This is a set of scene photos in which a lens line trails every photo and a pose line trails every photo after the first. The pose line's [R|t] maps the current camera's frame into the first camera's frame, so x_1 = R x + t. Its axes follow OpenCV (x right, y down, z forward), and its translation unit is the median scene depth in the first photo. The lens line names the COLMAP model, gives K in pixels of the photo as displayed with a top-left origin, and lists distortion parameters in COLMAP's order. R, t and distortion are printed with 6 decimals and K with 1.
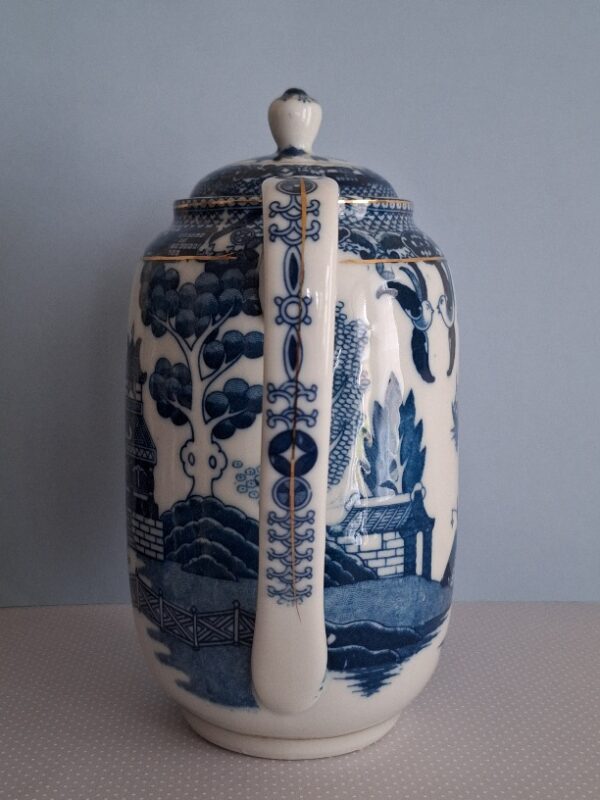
lens RADIAL K [[1158.6, 0, 294.0], [0, 1158.6, 403.0], [0, 0, 1]] dist [0.114548, 0.000000]
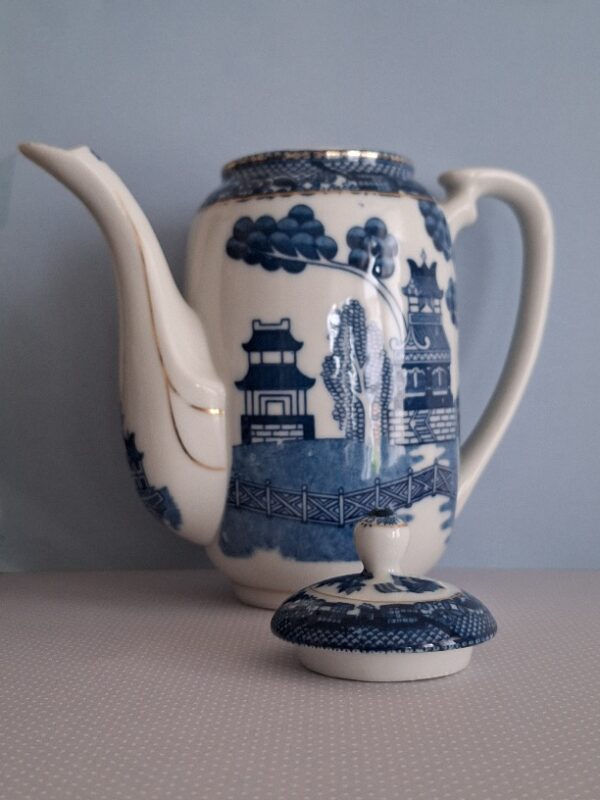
lens RADIAL K [[1158.6, 0, 298.6], [0, 1158.6, 394.1], [0, 0, 1]] dist [0.114548, 0.000000]
pose [[-0.382849, 0.001624, 0.923810, -1.248767], [0.142233, 0.988179, 0.057208, -0.008925], [-0.912796, 0.153298, -0.378554, 1.671193]]
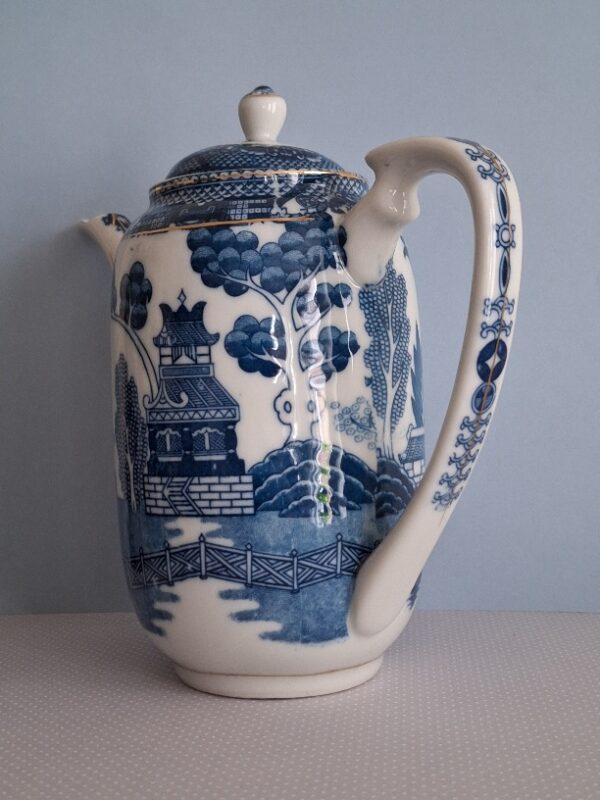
lens RADIAL K [[1158.6, 0, 278.1], [0, 1158.6, 400.3], [0, 0, 1]] dist [0.114548, 0.000000]
pose [[0.762923, -0.059975, 0.643701, -0.769833], [0.130767, 0.989422, -0.062800, 0.106666], [-0.633126, 0.132086, 0.762696, 0.196701]]
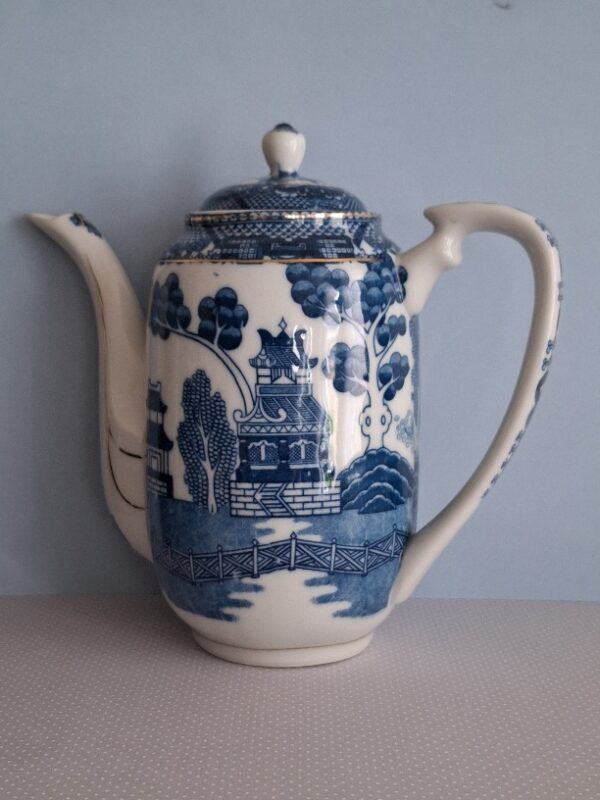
lens RADIAL K [[1158.6, 0, 292.7], [0, 1158.6, 402.6], [0, 0, 1]] dist [0.114548, 0.000000]
pose [[0.371344, -0.114917, 0.921356, -1.253577], [0.124458, 0.989517, 0.073257, -0.072146], [-0.920116, 0.087467, 0.381754, 0.593302]]
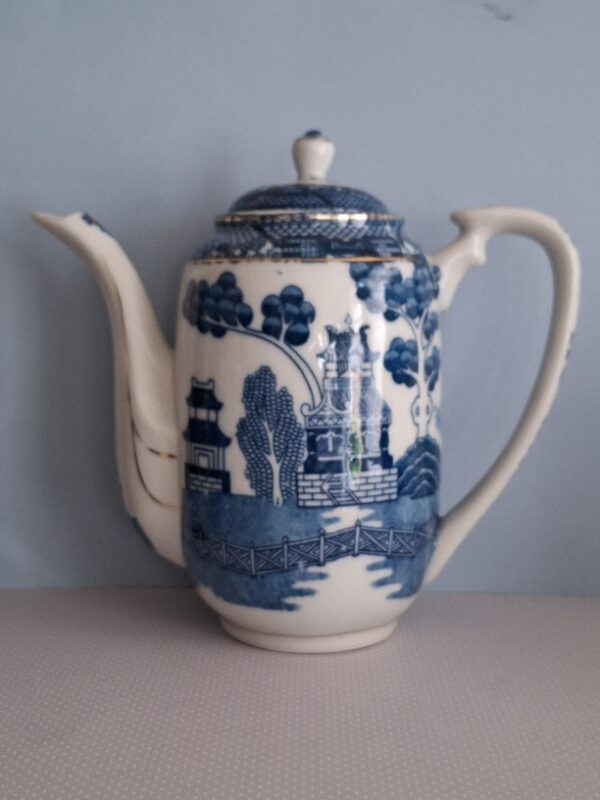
lens RADIAL K [[1158.6, 0, 301.8], [0, 1158.6, 398.5], [0, 0, 1]] dist [0.114548, 0.000000]
pose [[0.115239, -0.111039, 0.987112, -1.393343], [0.132749, 0.986540, 0.095477, -0.108451], [-0.984428, 0.120035, 0.128429, 0.951760]]
